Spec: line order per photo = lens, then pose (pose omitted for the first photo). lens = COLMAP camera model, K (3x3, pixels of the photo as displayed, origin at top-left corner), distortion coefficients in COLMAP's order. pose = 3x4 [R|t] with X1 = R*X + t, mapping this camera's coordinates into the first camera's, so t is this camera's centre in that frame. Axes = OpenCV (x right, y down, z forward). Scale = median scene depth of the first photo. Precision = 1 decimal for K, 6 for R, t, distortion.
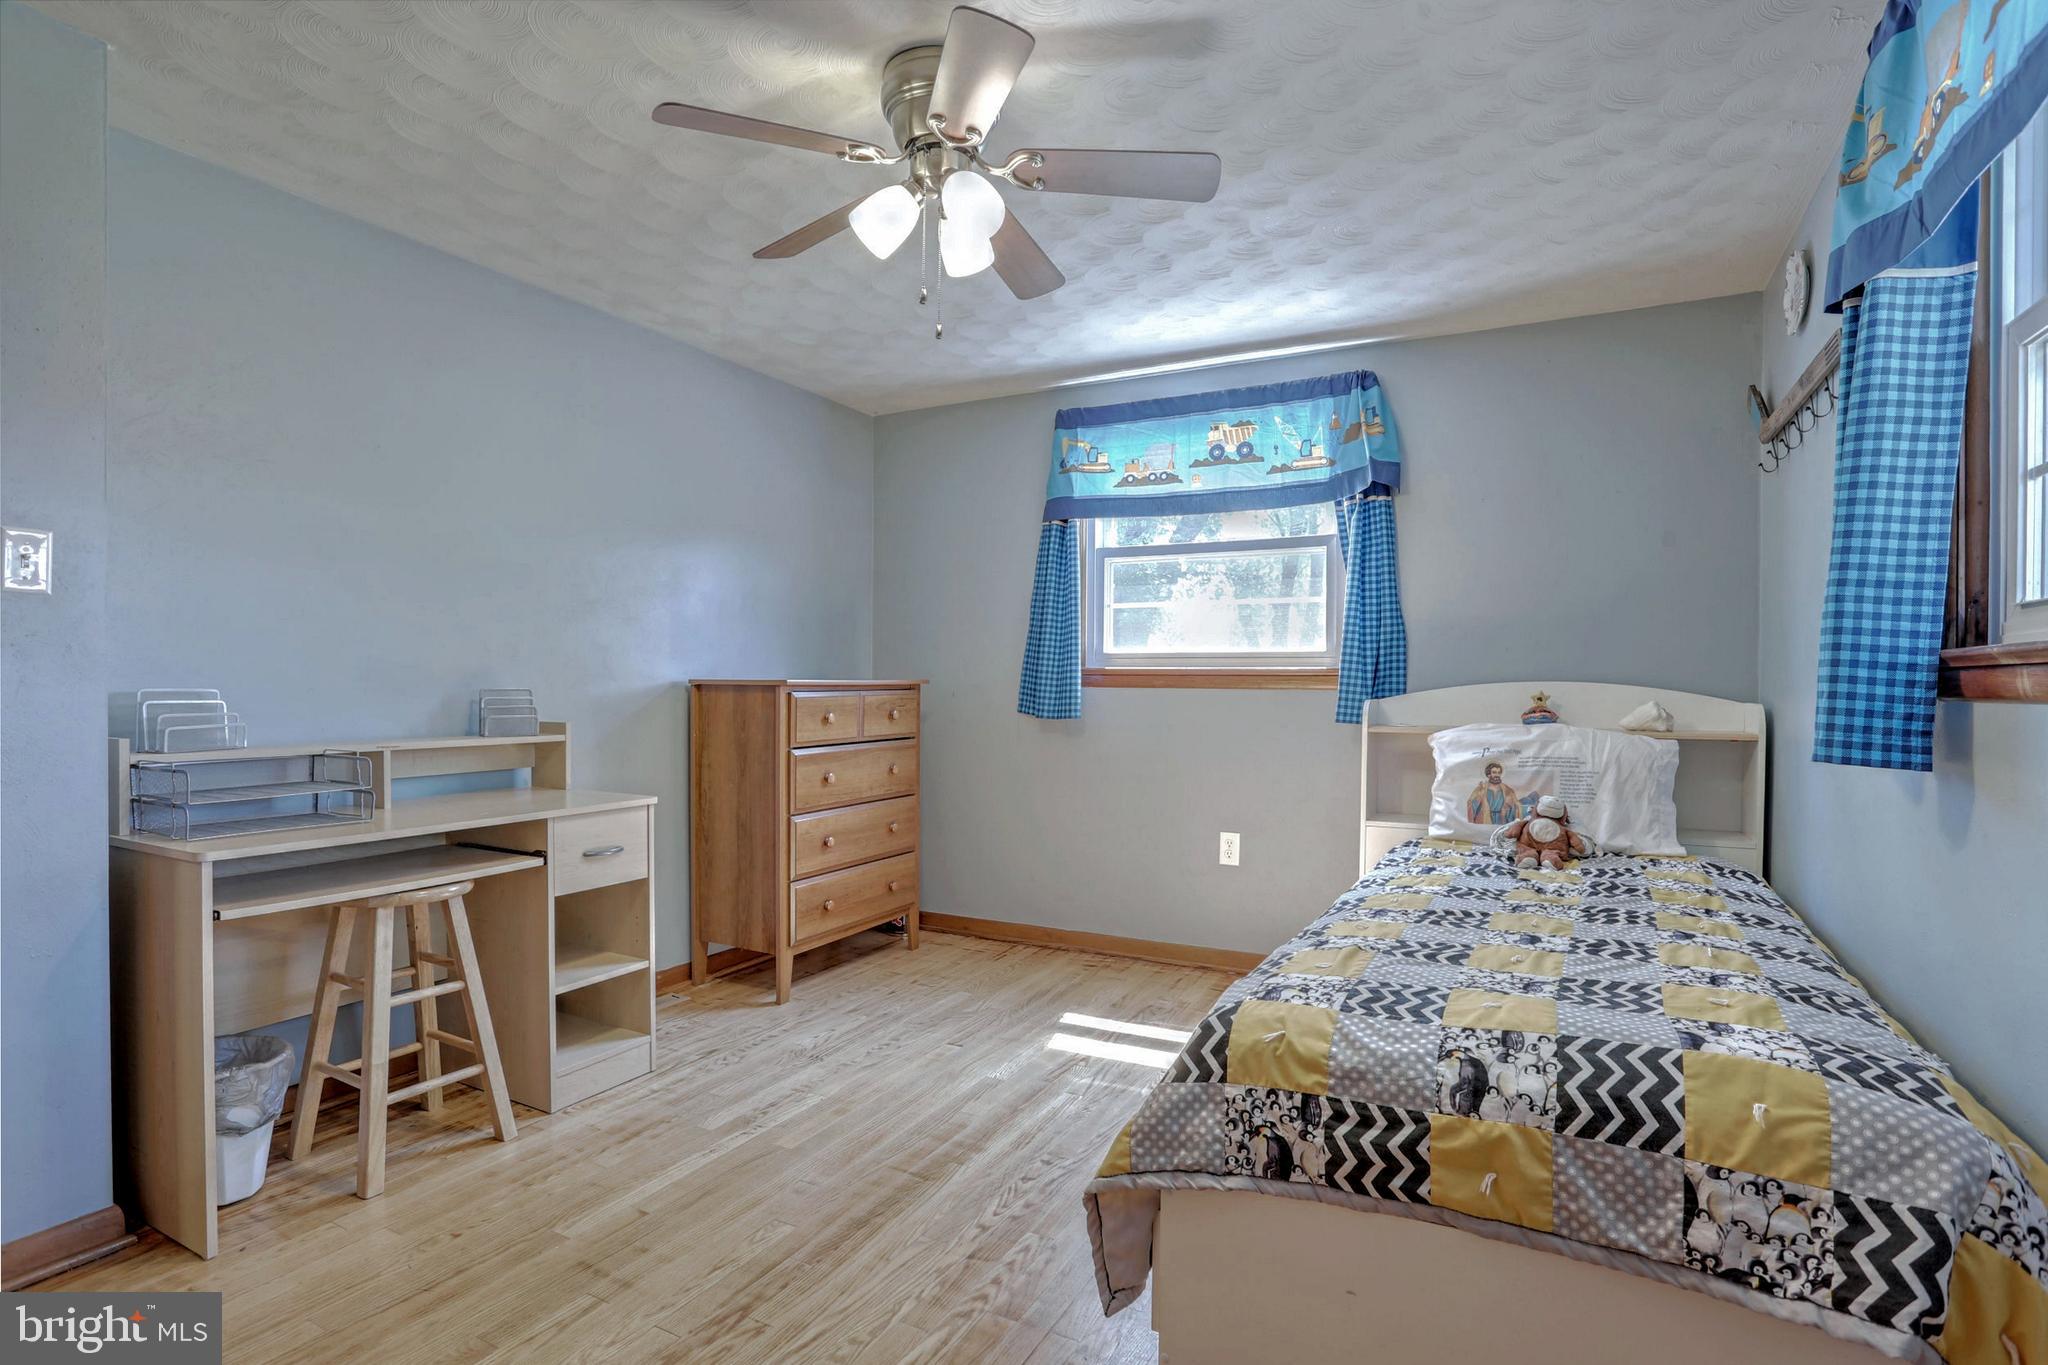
lens RADIAL K [[984.0, 0, 1018.2], [0, 984.0, 703.1], [0, 0, 1]] dist [-0.066640, 0.025143]
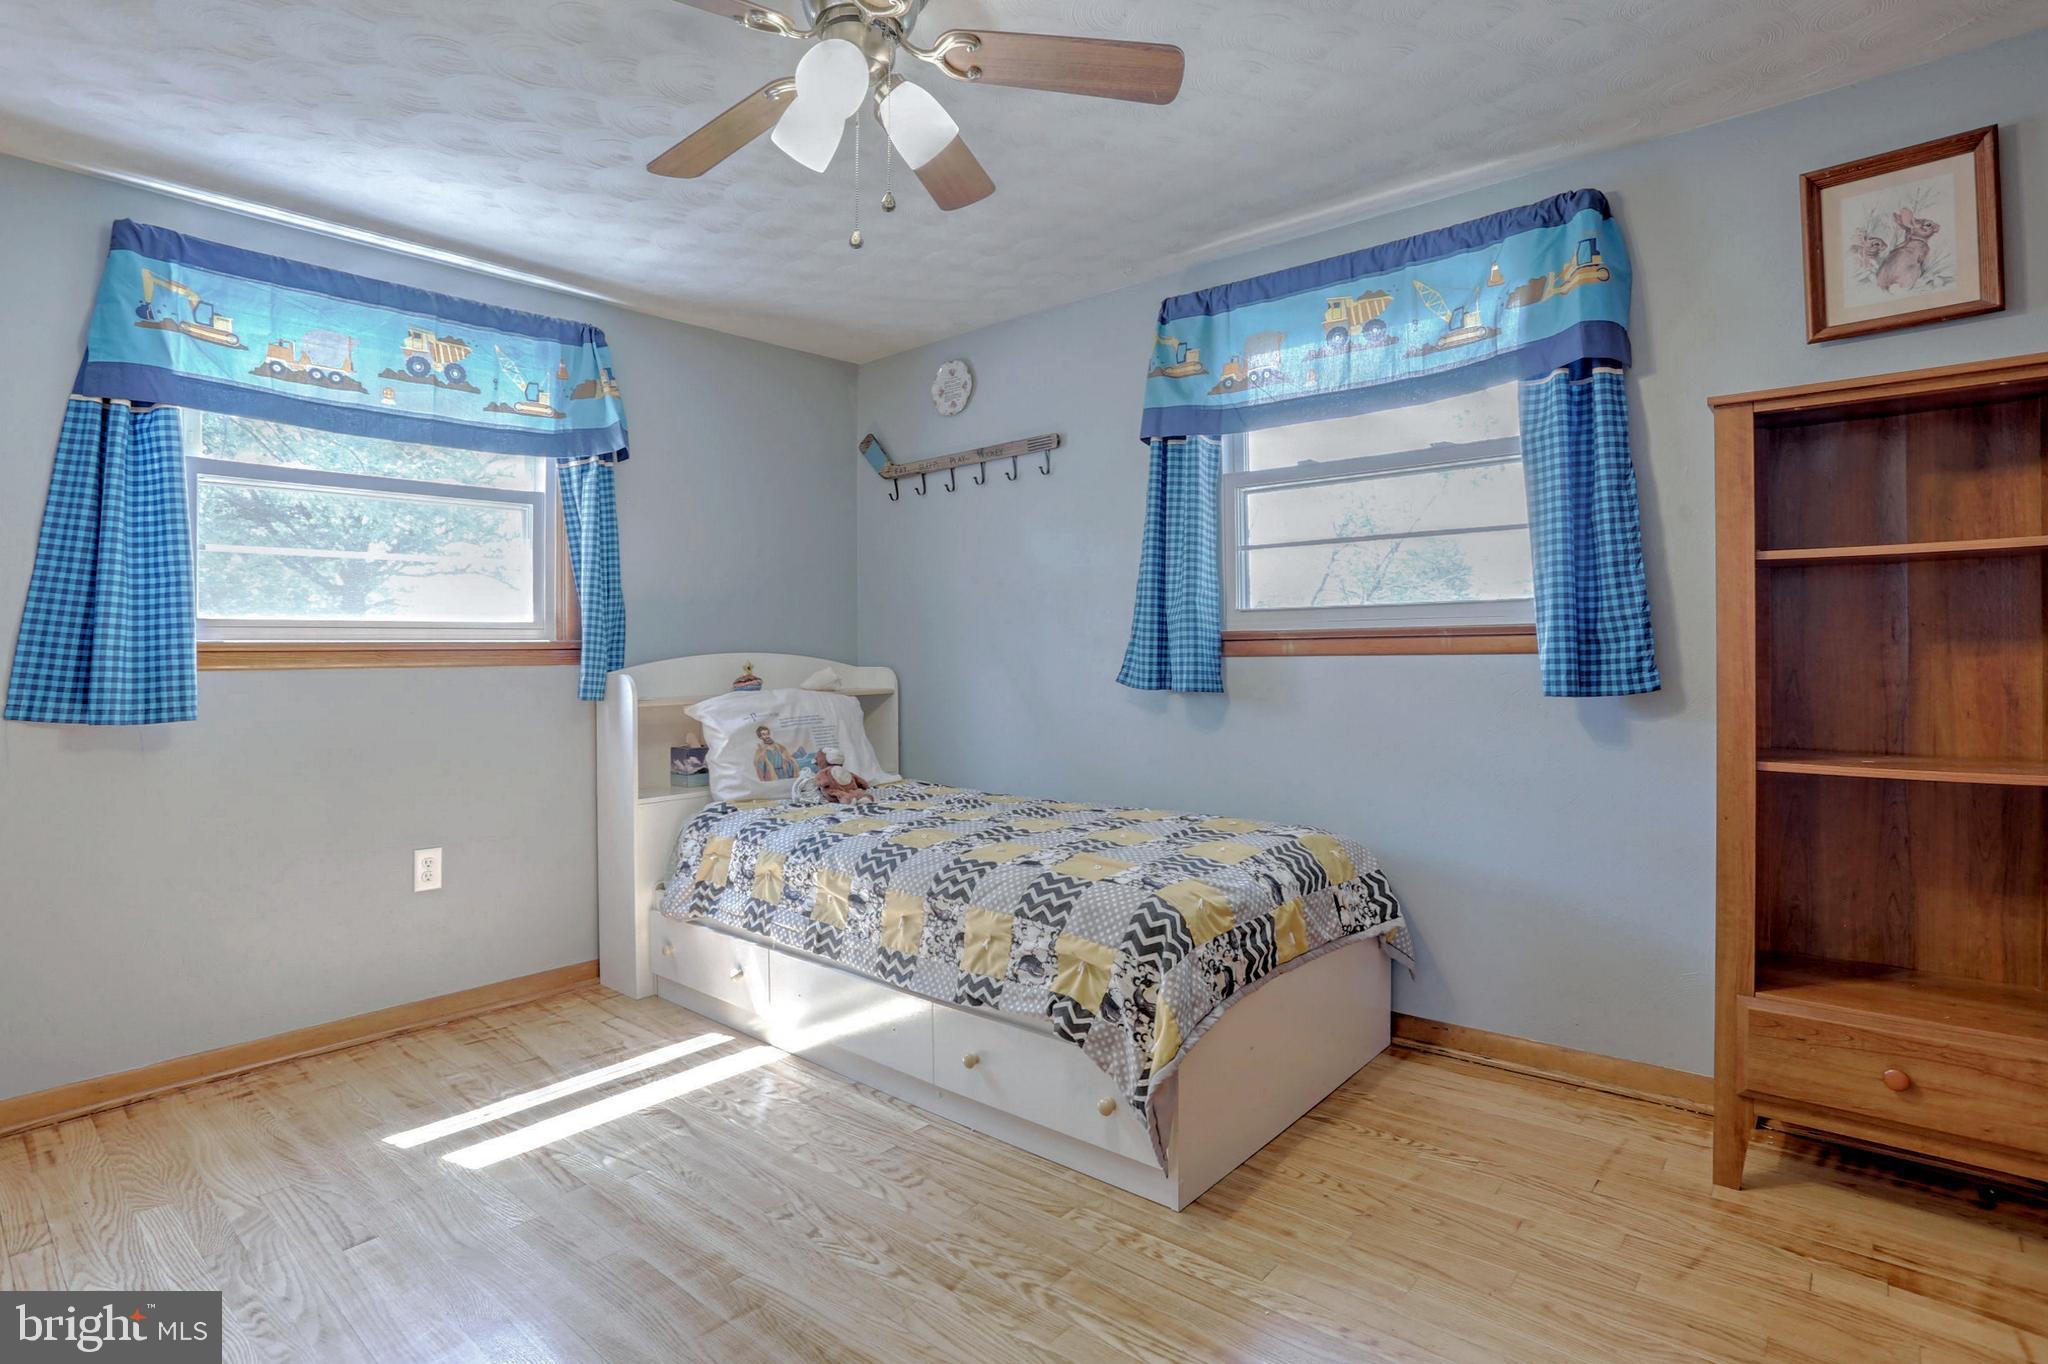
lens RADIAL K [[1029.0, 0, 1025.2], [0, 1029.0, 659.2], [0, 0, 1]] dist [-0.069100, 0.029832]
pose [[0.227315, -0.015756, 0.973694, -0.500838], [0.034826, 0.999361, 0.008041, -0.012020], [-0.973198, 0.032082, 0.227718, 0.368934]]
